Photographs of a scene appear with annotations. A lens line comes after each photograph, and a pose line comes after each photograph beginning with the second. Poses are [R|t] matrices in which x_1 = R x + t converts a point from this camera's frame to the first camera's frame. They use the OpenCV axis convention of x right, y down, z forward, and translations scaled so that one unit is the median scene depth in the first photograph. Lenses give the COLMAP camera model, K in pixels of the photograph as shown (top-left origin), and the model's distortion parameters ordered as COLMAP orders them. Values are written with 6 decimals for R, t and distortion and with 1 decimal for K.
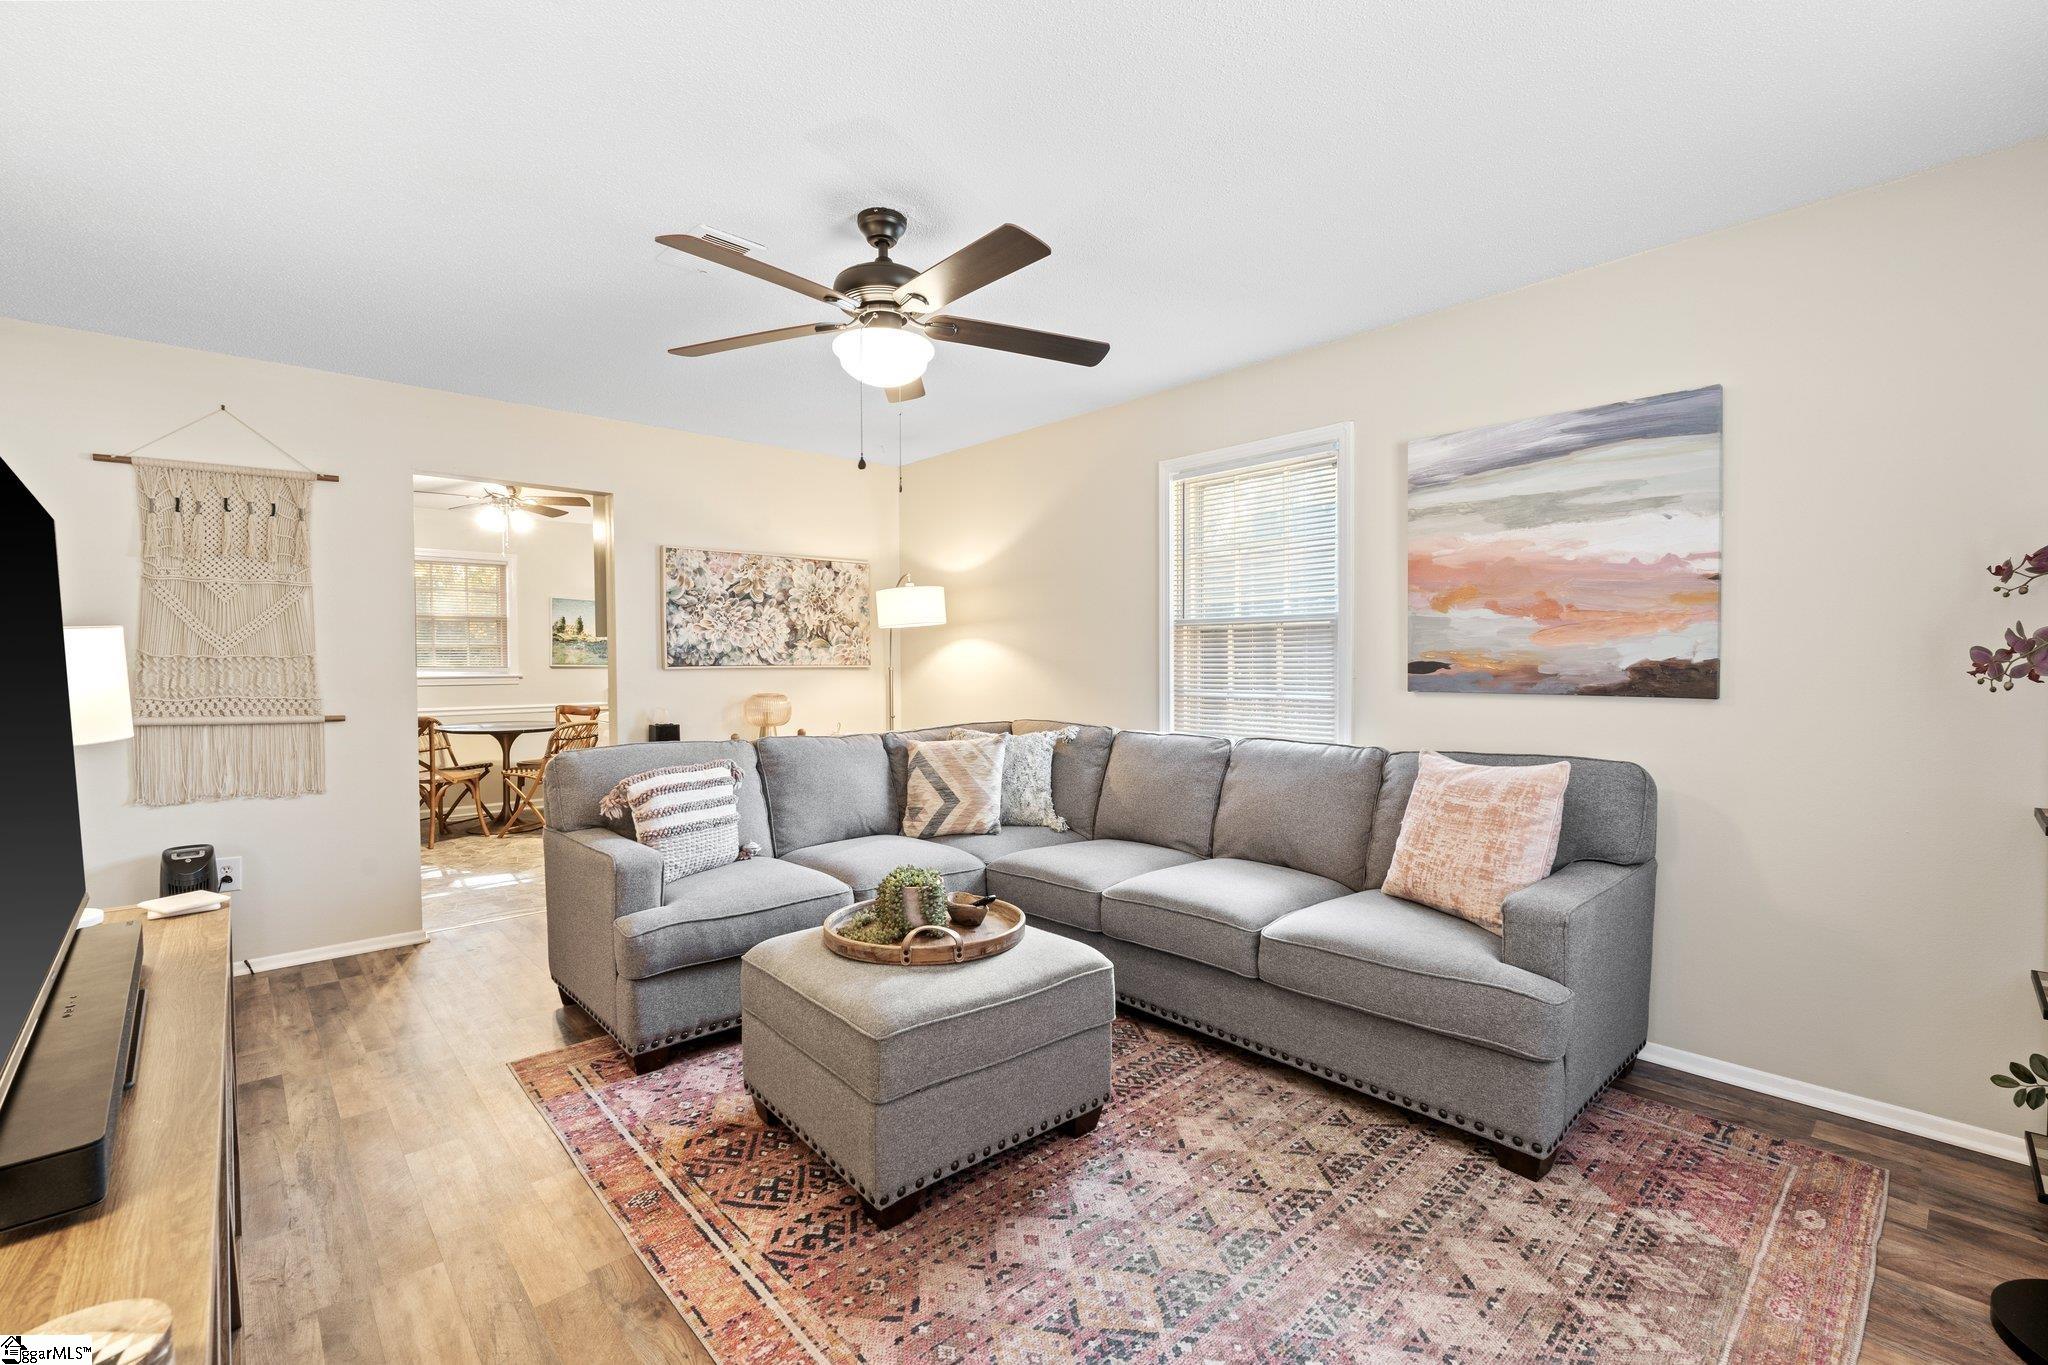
lens RADIAL K [[882.1, 0, 1022.5], [0, 882.1, 671.8], [0, 0, 1]] dist [-0.002959, -0.000371]
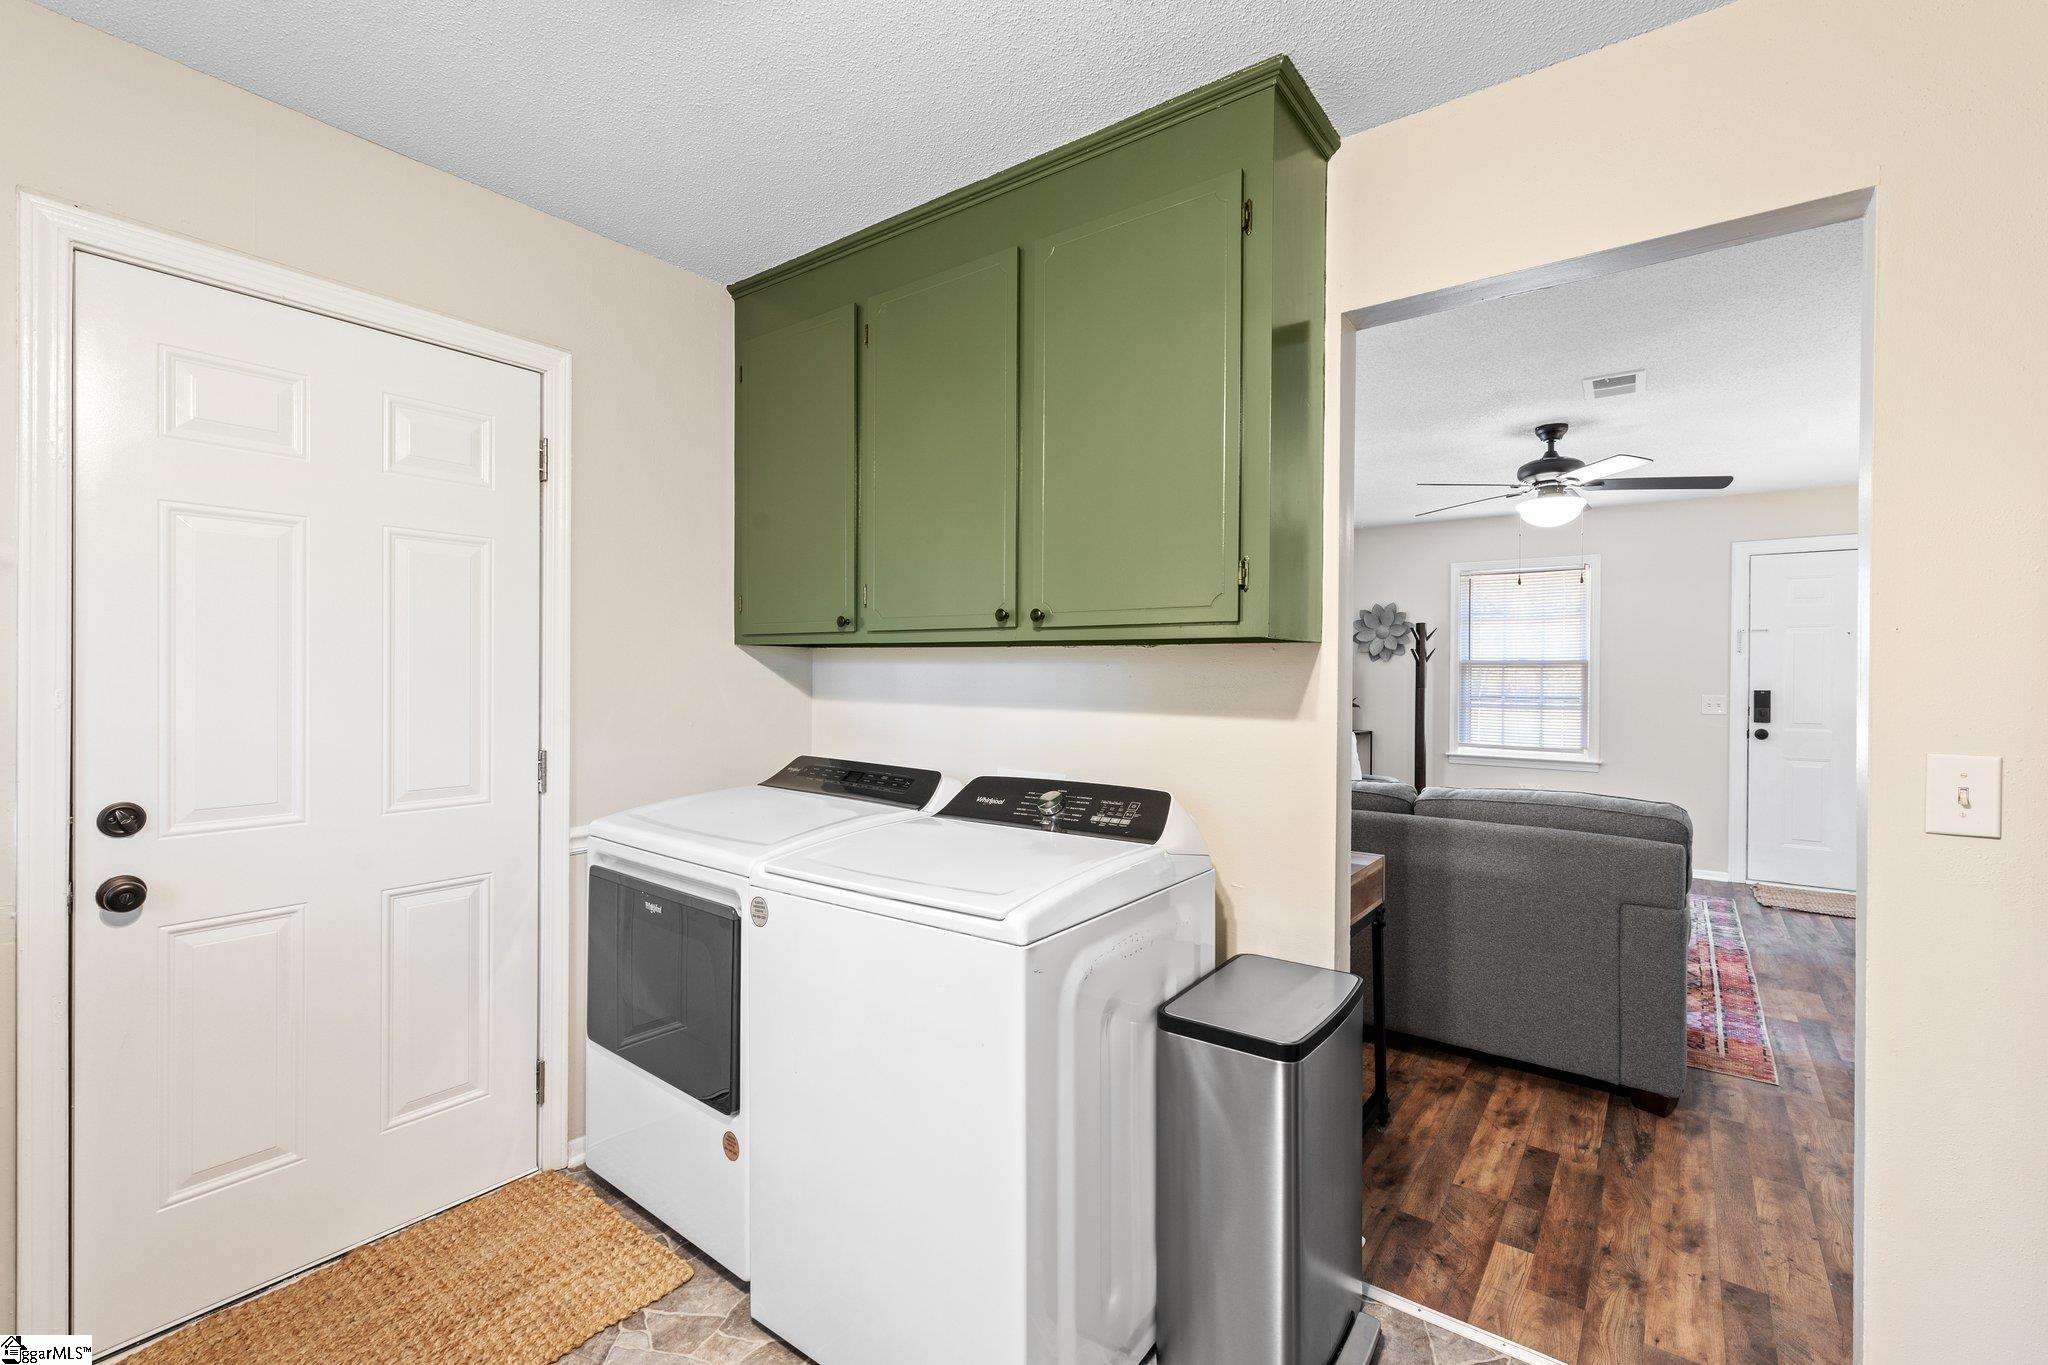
lens RADIAL K [[880.7, 0, 1023.7], [0, 880.7, 676.1], [0, 0, 1]] dist [0.003095, 0.000351]
pose [[-0.191673, 0.001234, 0.981458, -0.833620], [0.005791, 0.999983, -0.000126, -0.025049], [-0.981442, 0.005660, -0.191677, 1.200366]]
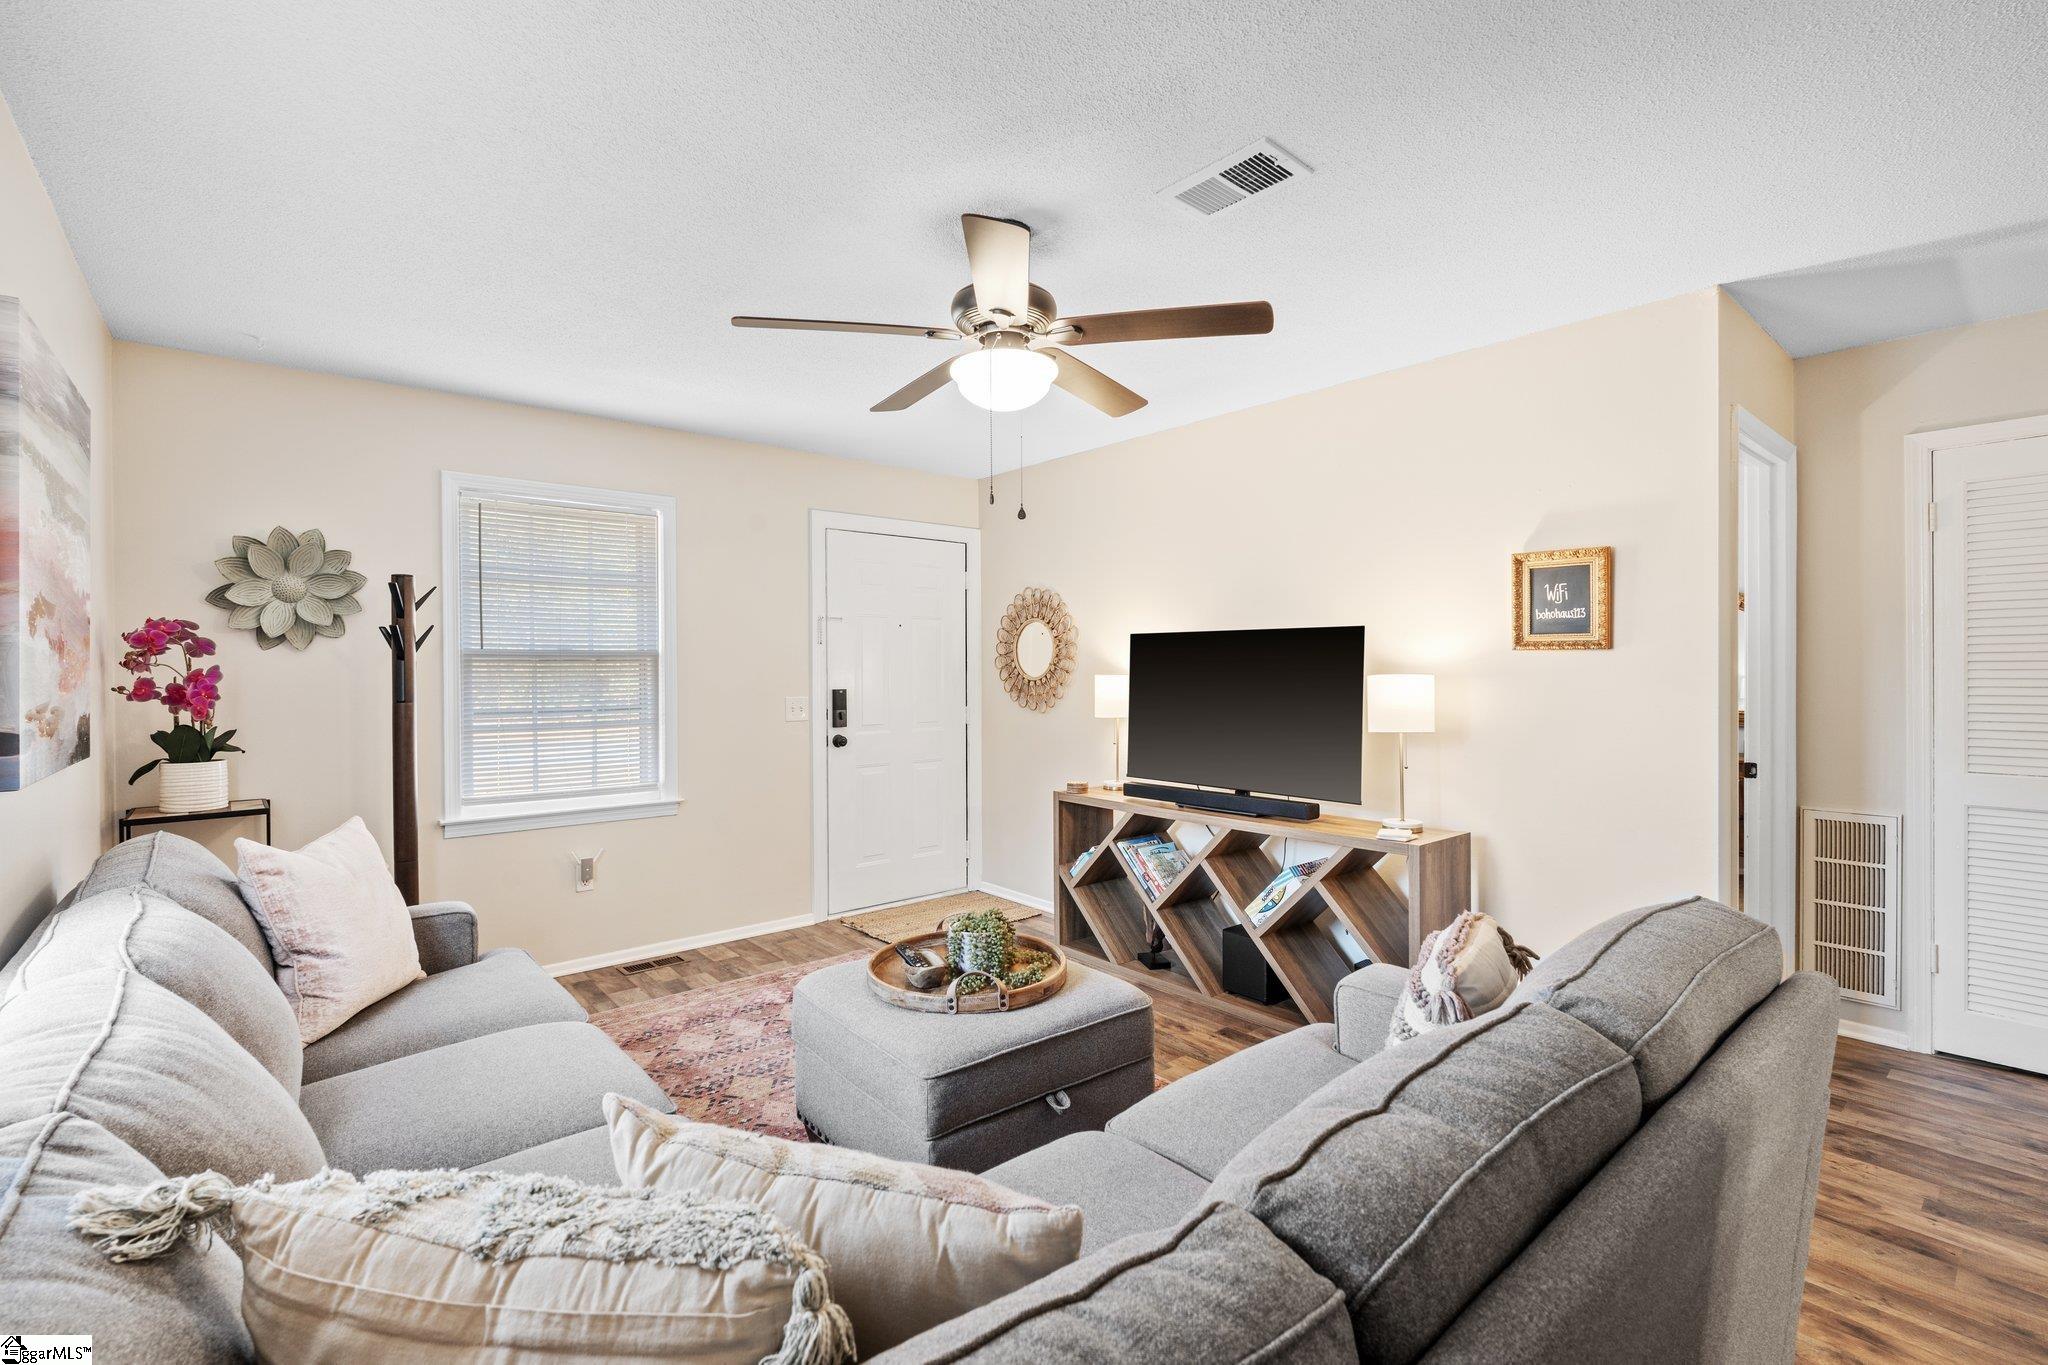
lens RADIAL K [[911.1, 0, 1024.0], [0, 911.1, 682.5], [0, 0, 1]] dist [-0.001016, -0.000143]
pose [[-0.999275, 0.010272, 0.036653, -0.109414], [0.011213, 0.999610, 0.025559, -0.032135], [-0.036376, 0.025951, -0.999001, 1.029356]]
